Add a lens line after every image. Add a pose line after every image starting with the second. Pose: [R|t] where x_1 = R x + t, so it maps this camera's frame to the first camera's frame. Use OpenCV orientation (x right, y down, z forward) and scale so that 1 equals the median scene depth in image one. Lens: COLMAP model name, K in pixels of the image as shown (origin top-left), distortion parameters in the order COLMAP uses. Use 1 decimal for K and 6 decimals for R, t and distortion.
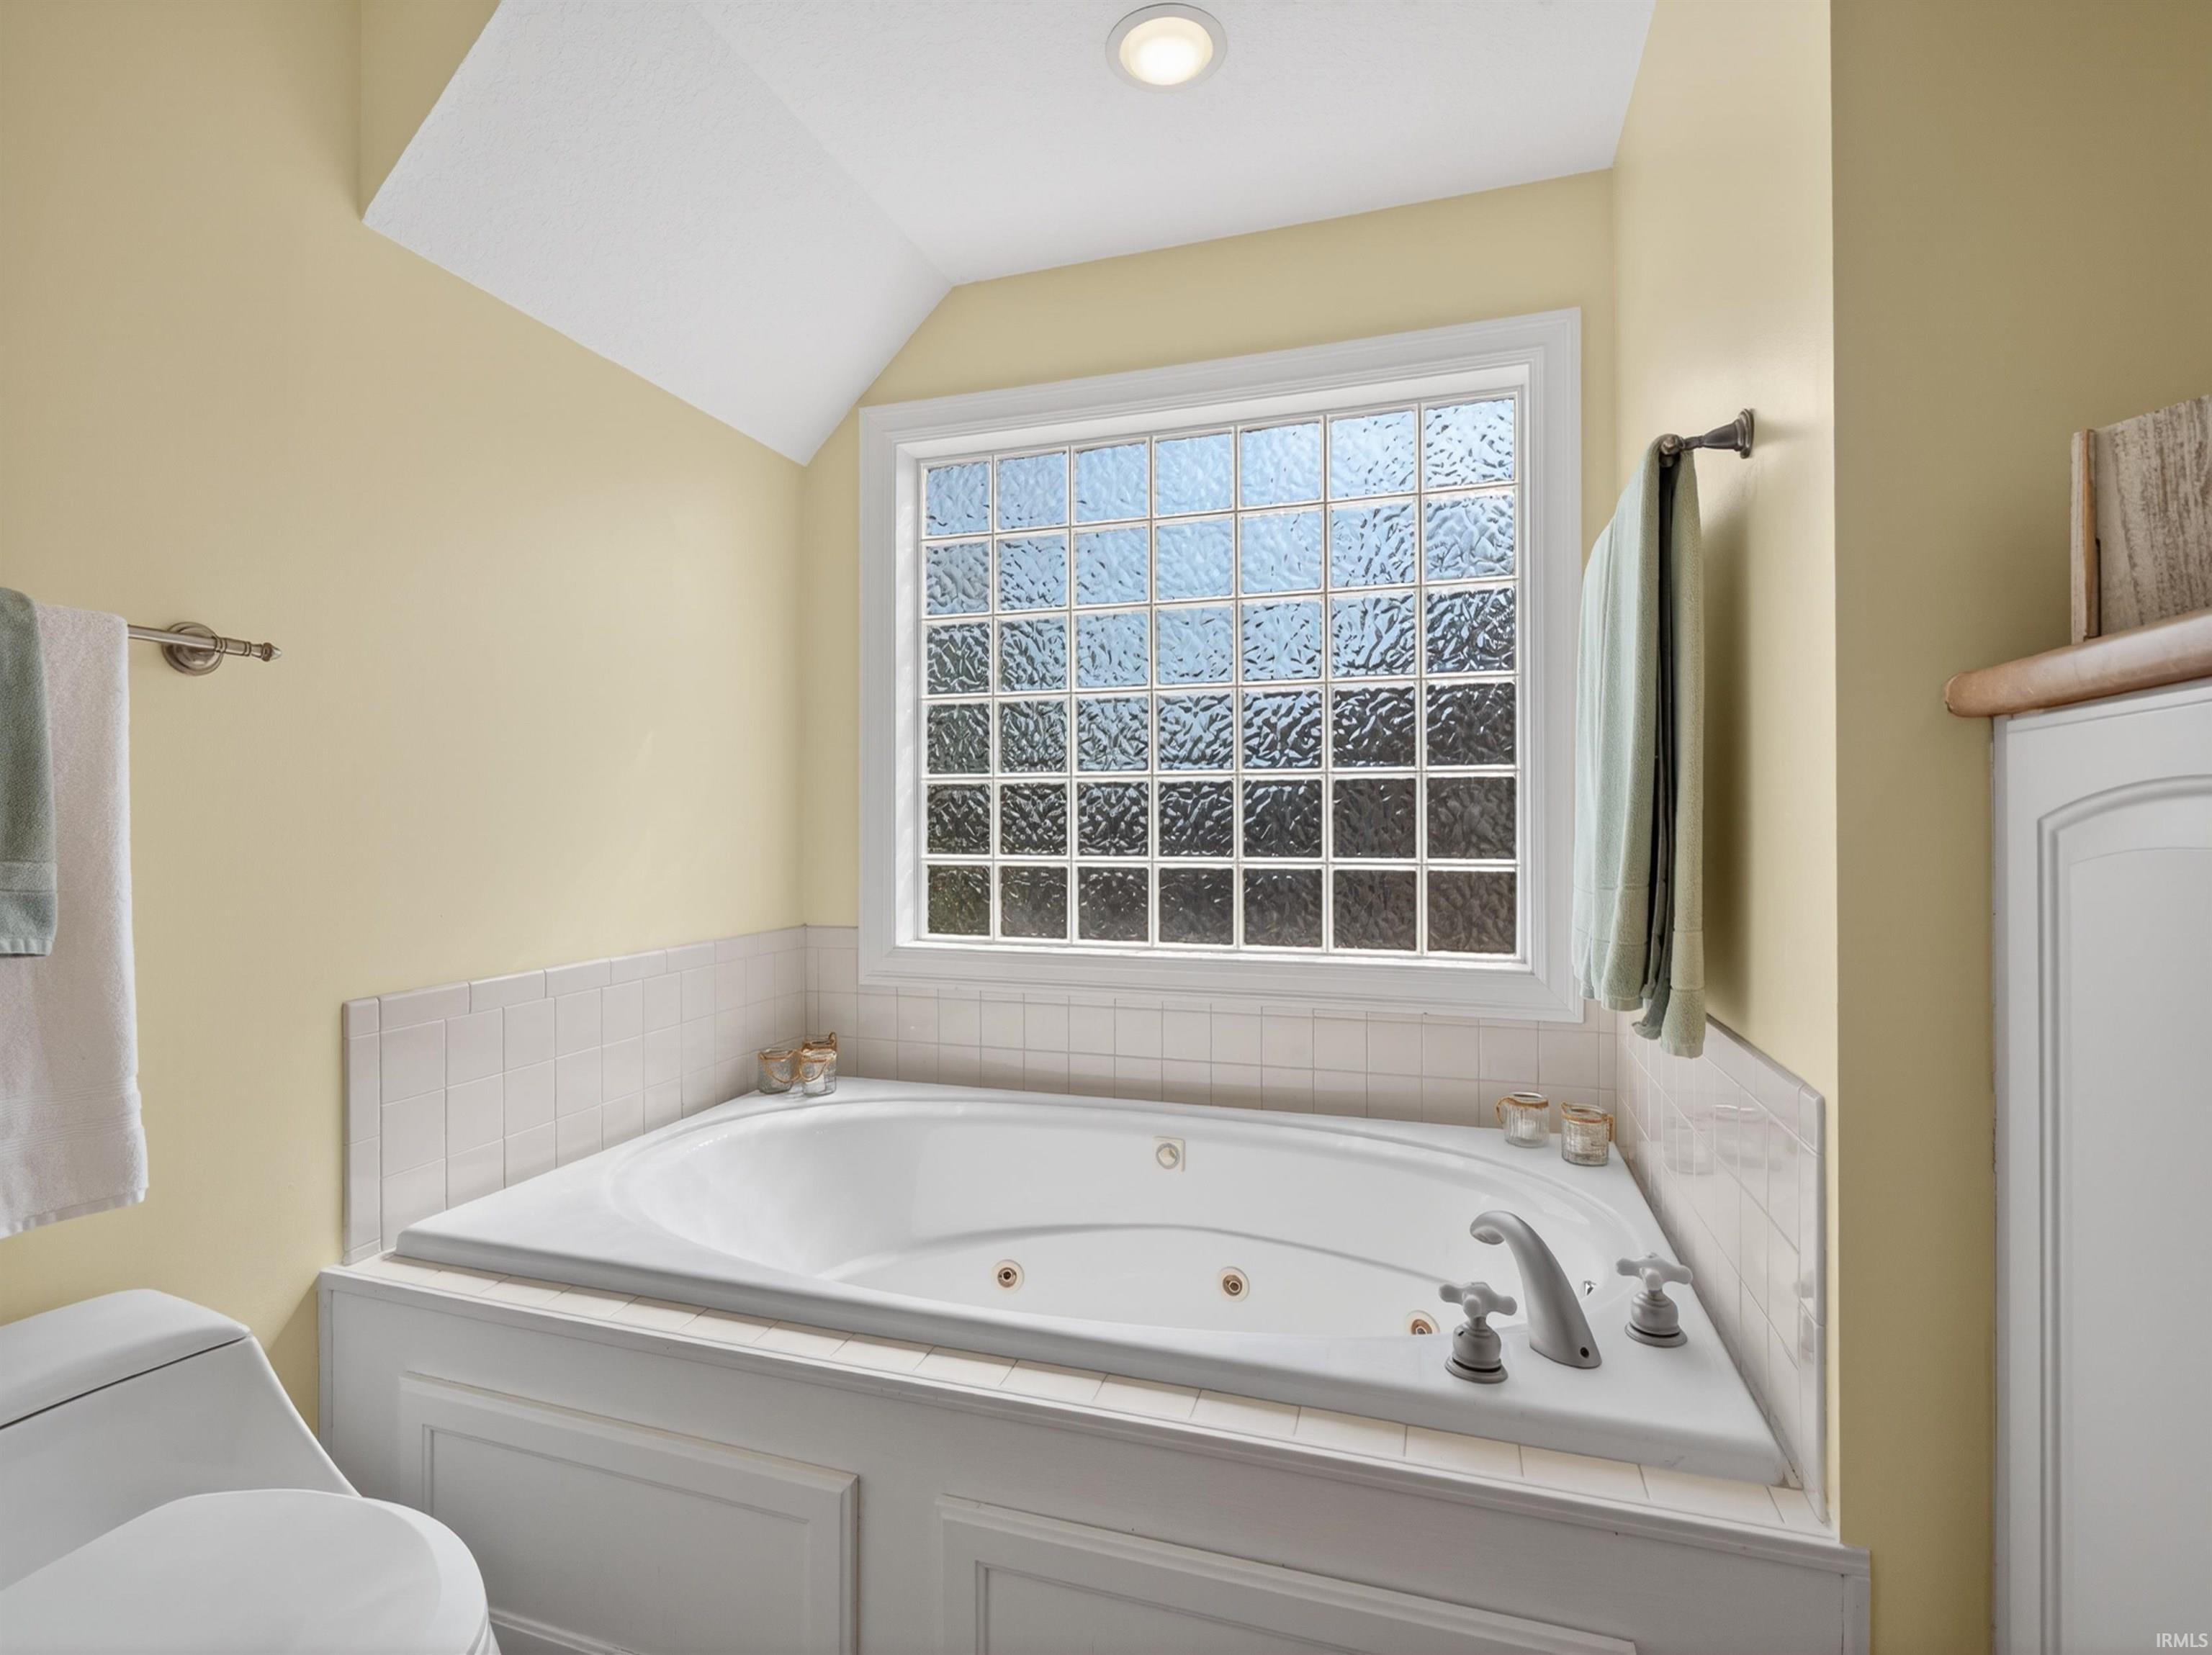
lens RADIAL K [[1045.5, 0, 1088.8], [0, 1045.5, 828.0], [0, 0, 1]] dist [-0.001819, -0.001048]
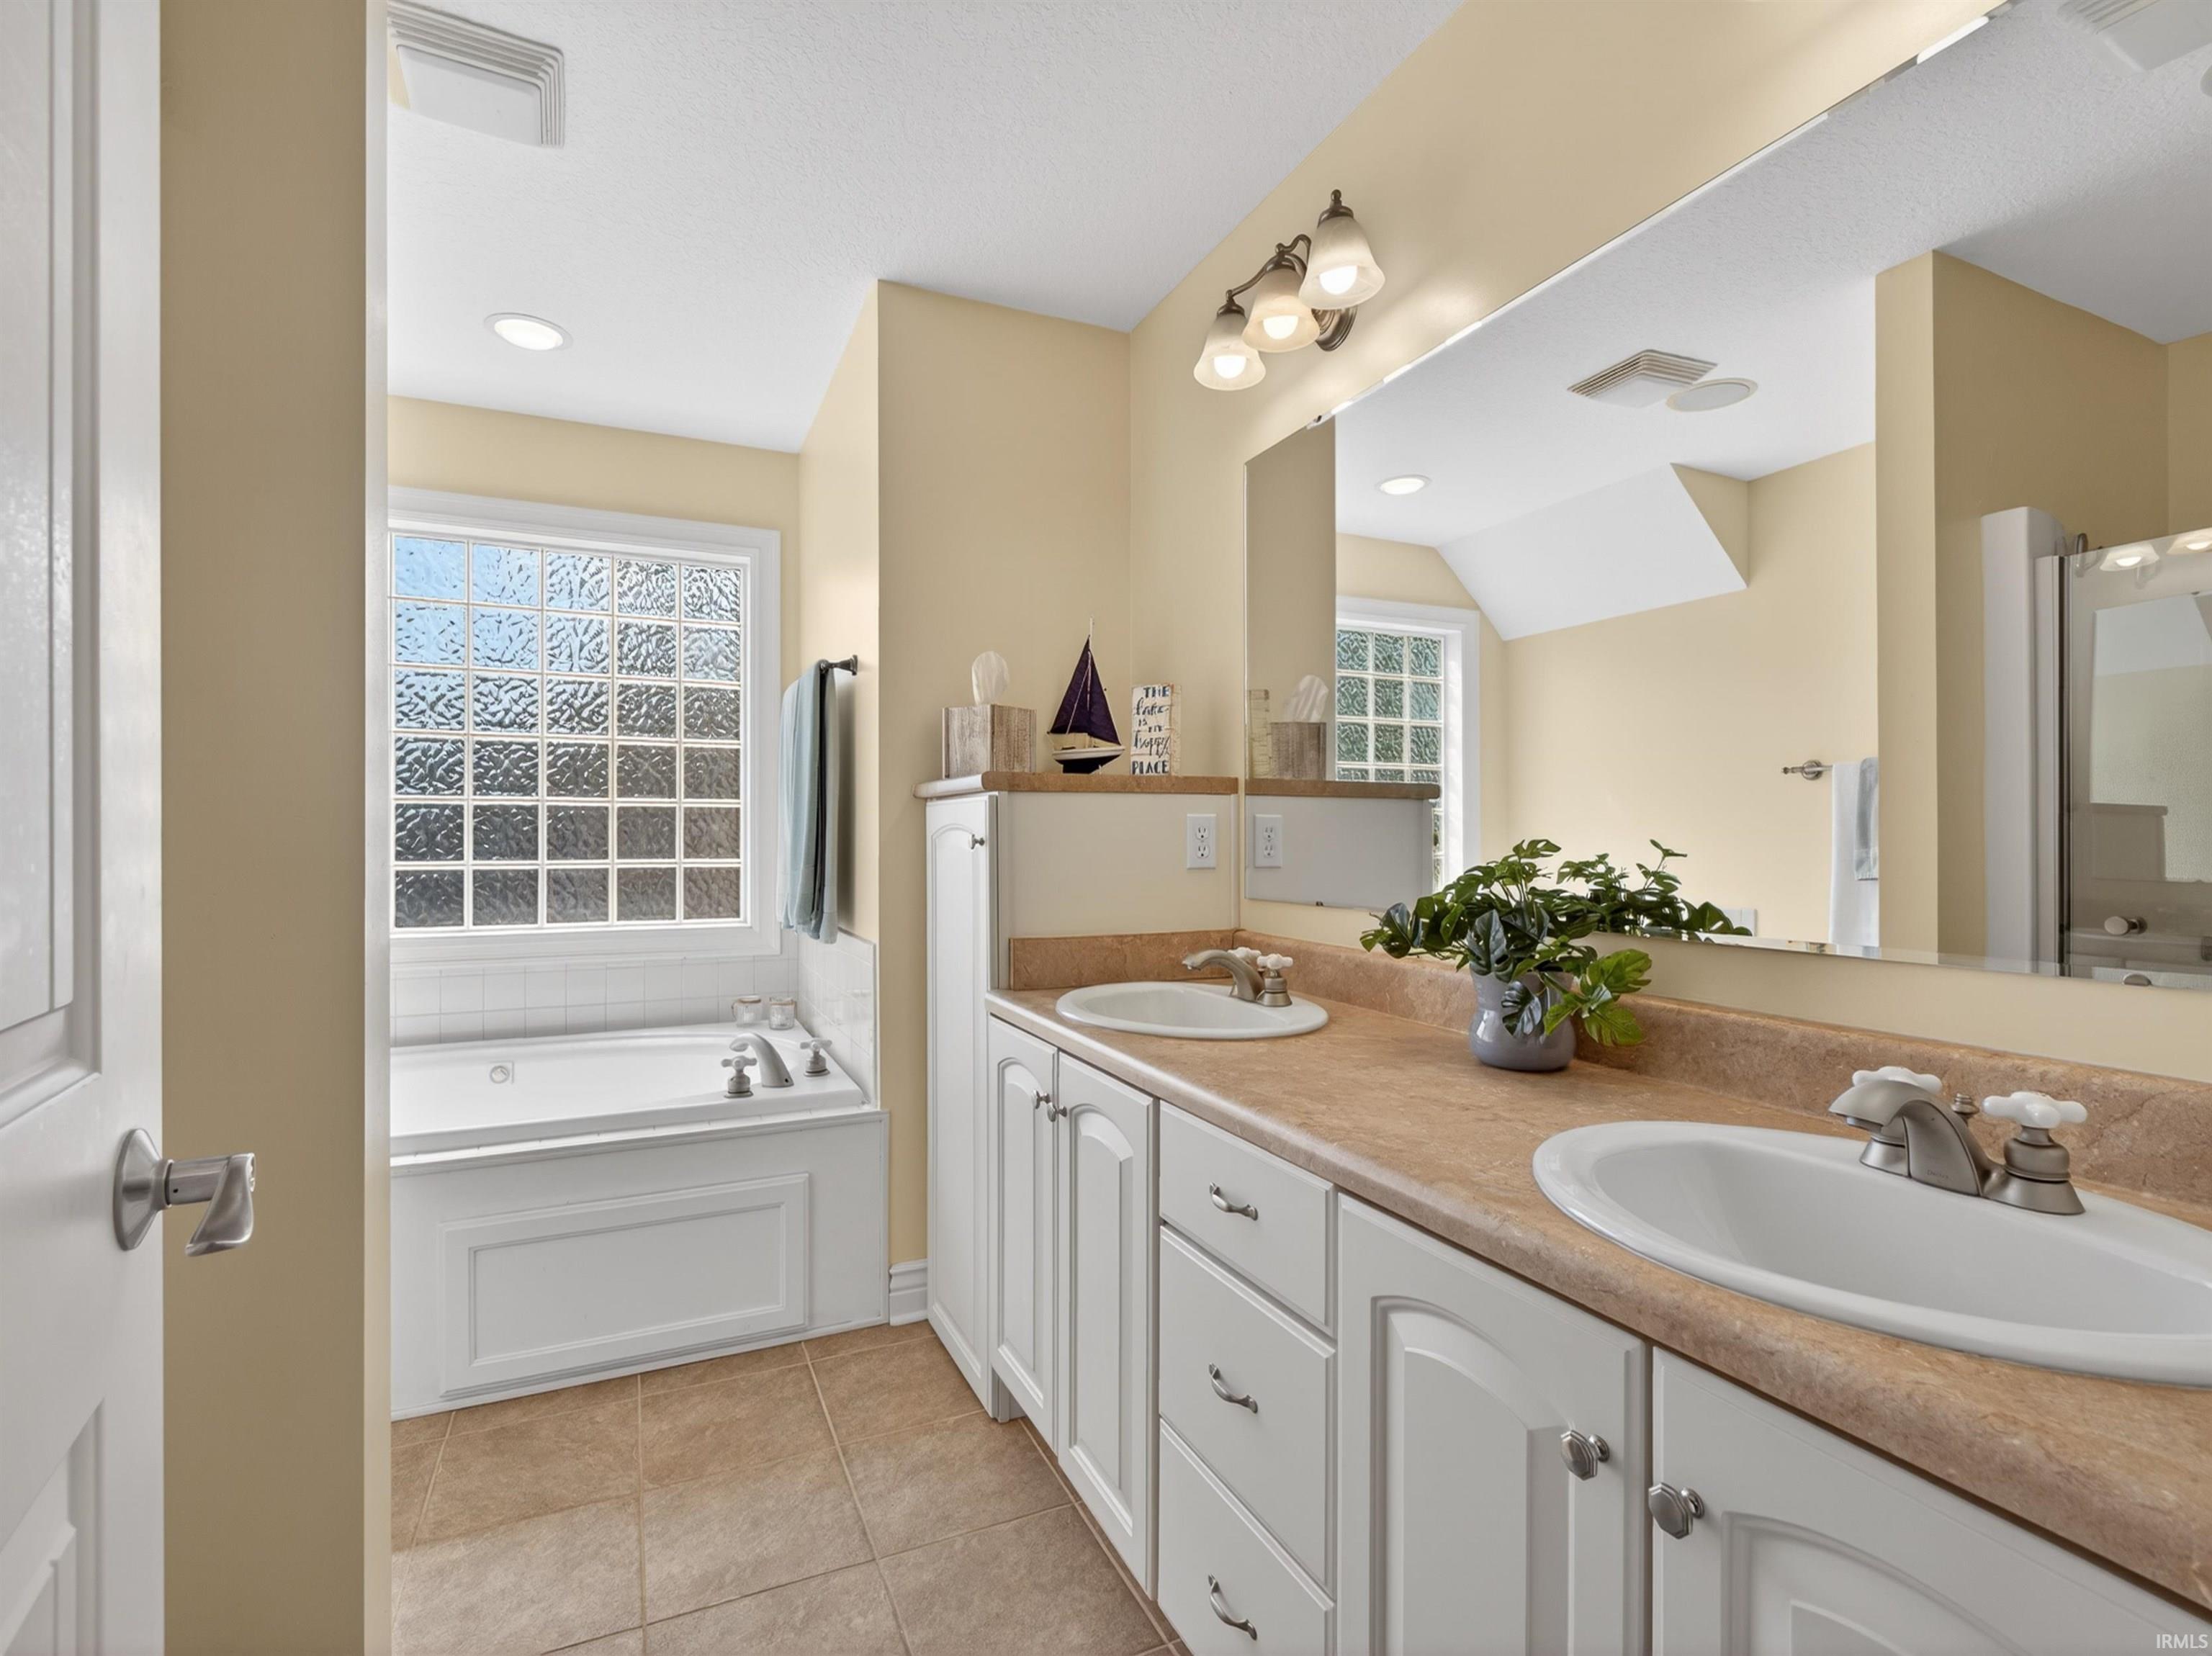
lens RADIAL K [[1045.6, 0, 1088.8], [0, 1045.6, 828.5], [0, 0, 1]] dist [-0.001819, -0.001048]
pose [[0.735616, 0.008117, 0.677350, -0.305935], [-0.000737, 0.999937, -0.011183, 0.000774], [-0.677398, 0.007728, 0.735576, -0.583112]]
